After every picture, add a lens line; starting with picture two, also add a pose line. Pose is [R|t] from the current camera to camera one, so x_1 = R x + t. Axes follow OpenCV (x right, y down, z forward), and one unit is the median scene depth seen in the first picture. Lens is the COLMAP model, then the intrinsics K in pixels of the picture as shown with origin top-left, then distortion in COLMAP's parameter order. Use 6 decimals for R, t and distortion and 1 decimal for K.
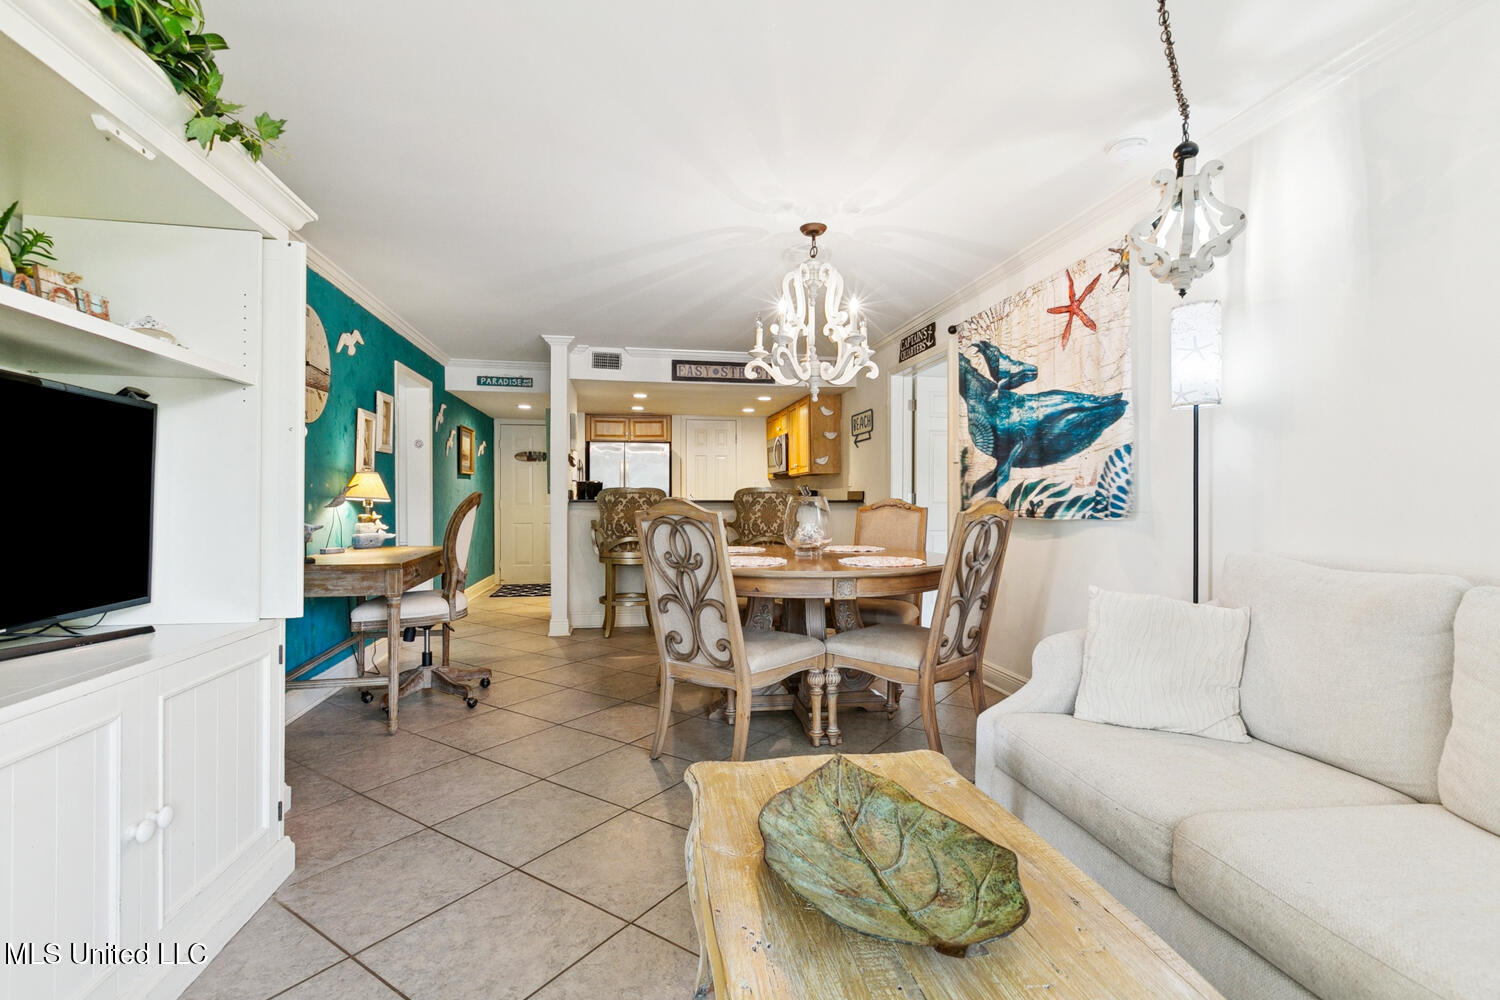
lens RADIAL K [[692.2, 0, 750.0], [0, 692.2, 500.0], [0, 0, 1]] dist [0.005517, -0.000120]
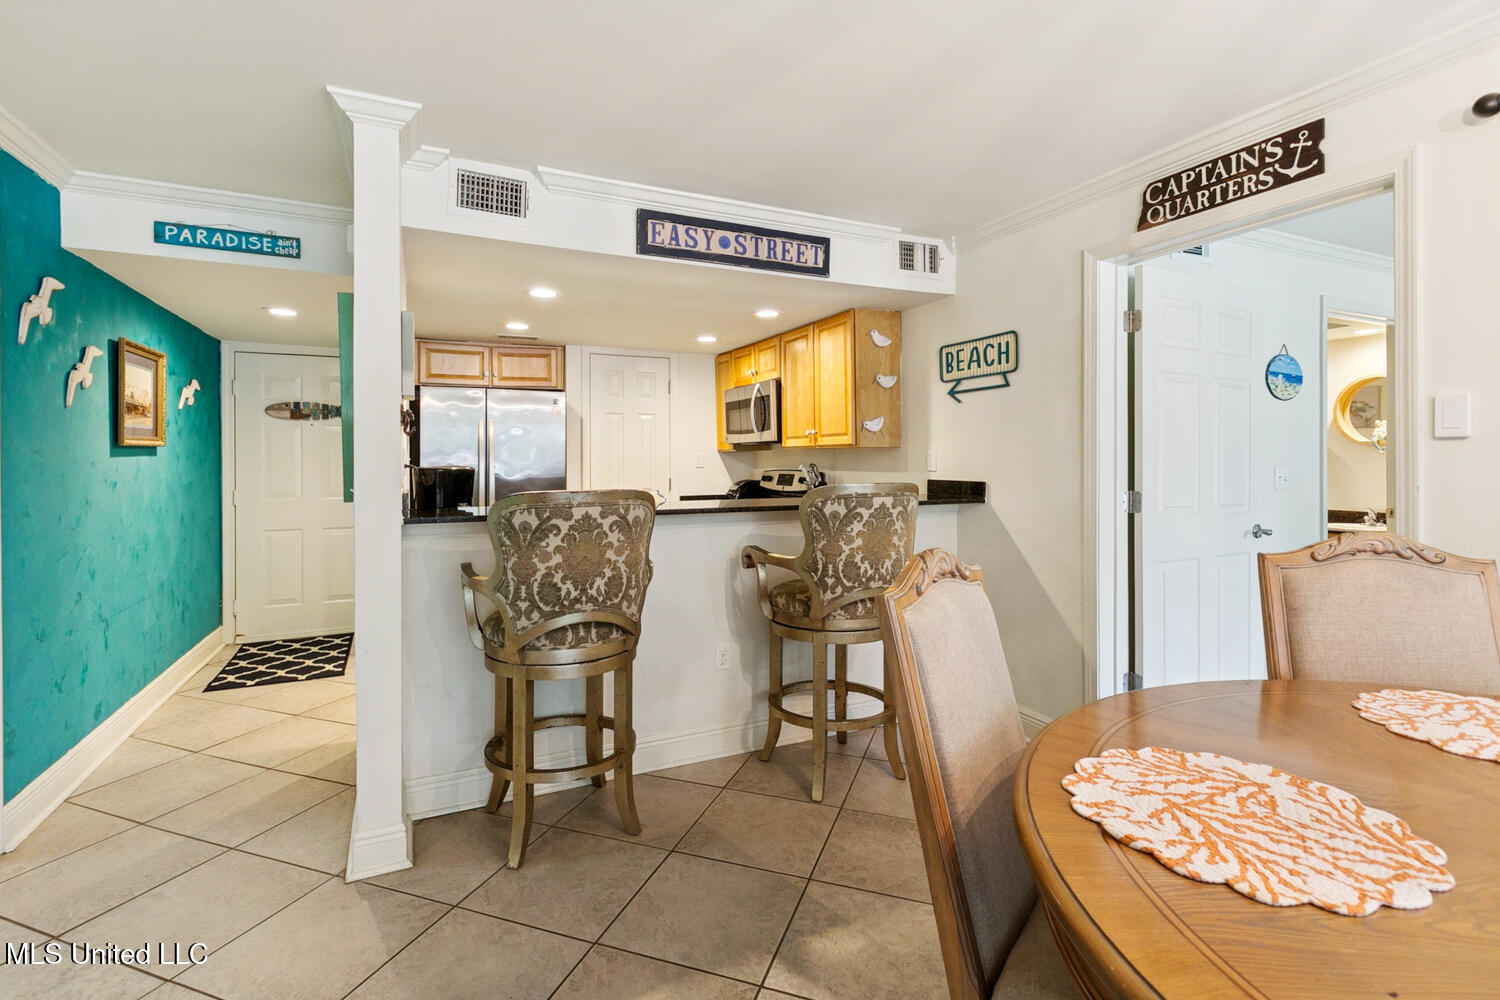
lens RADIAL K [[700.9, 0, 749.0], [0, 700.9, 461.9], [0, 0, 1]] dist [0.005048, 0.000396]
pose [[0.965670, -0.004542, 0.259734, -0.151771], [0.004016, 0.999989, 0.002558, -0.029277], [-0.259742, -0.001428, 0.965677, 0.482833]]
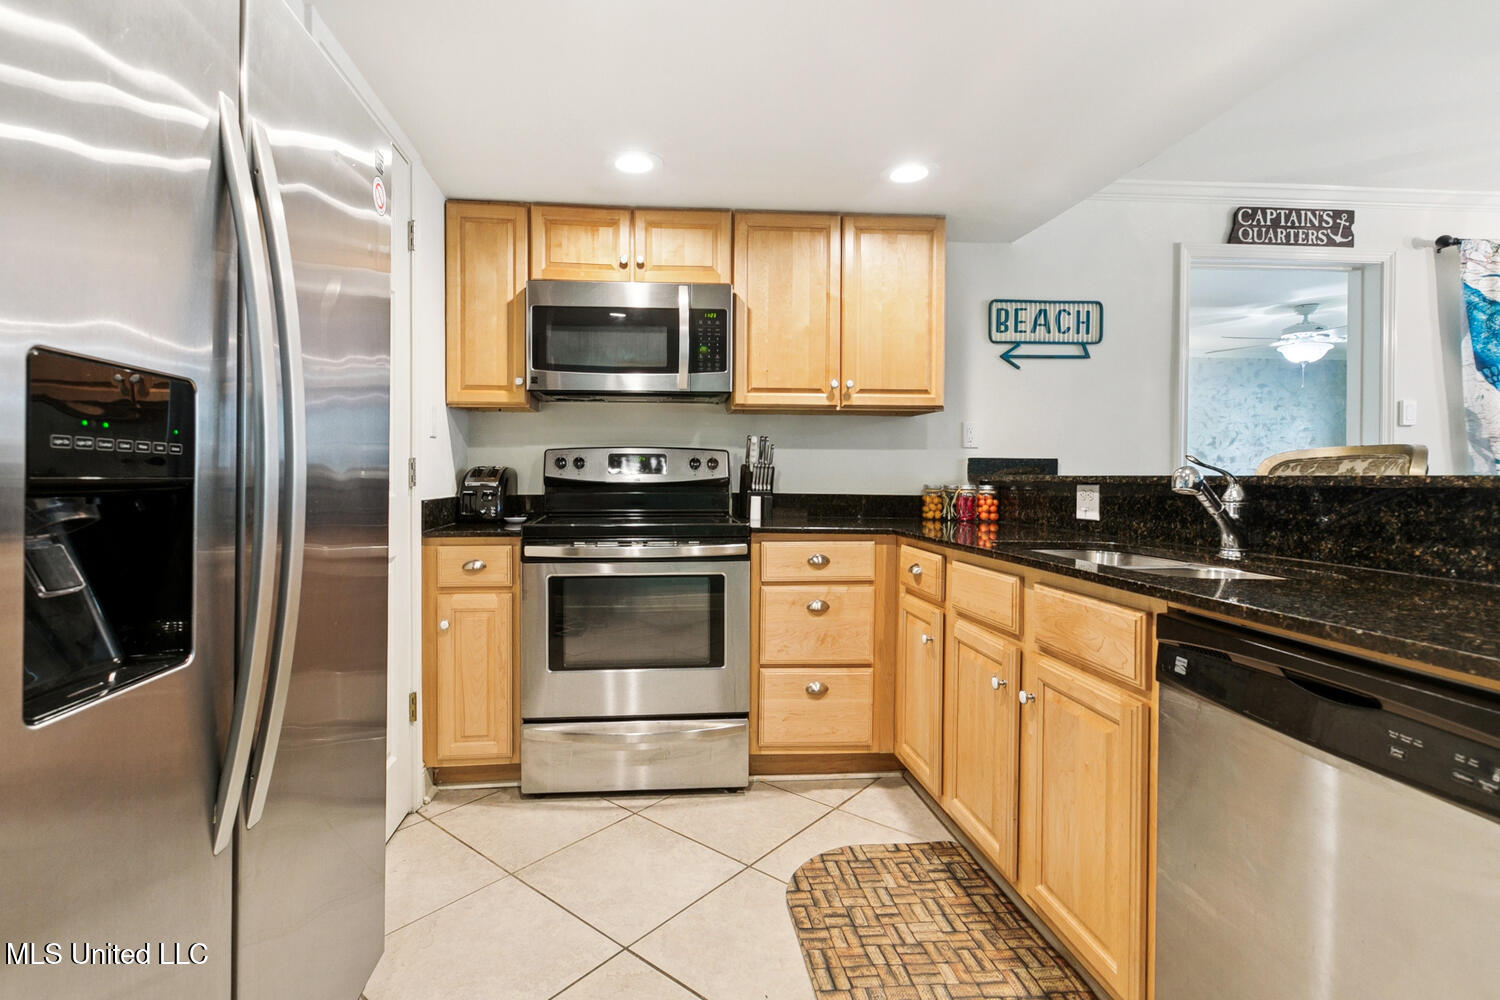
lens RADIAL K [[700.9, 0, 749.0], [0, 700.9, 461.9], [0, 0, 1]] dist [0.005048, 0.000396]
pose [[0.109978, -0.005194, 0.993920, -0.346870], [-0.004958, 0.999971, 0.005774, -0.011946], [-0.993922, -0.005563, 0.109949, 1.101552]]
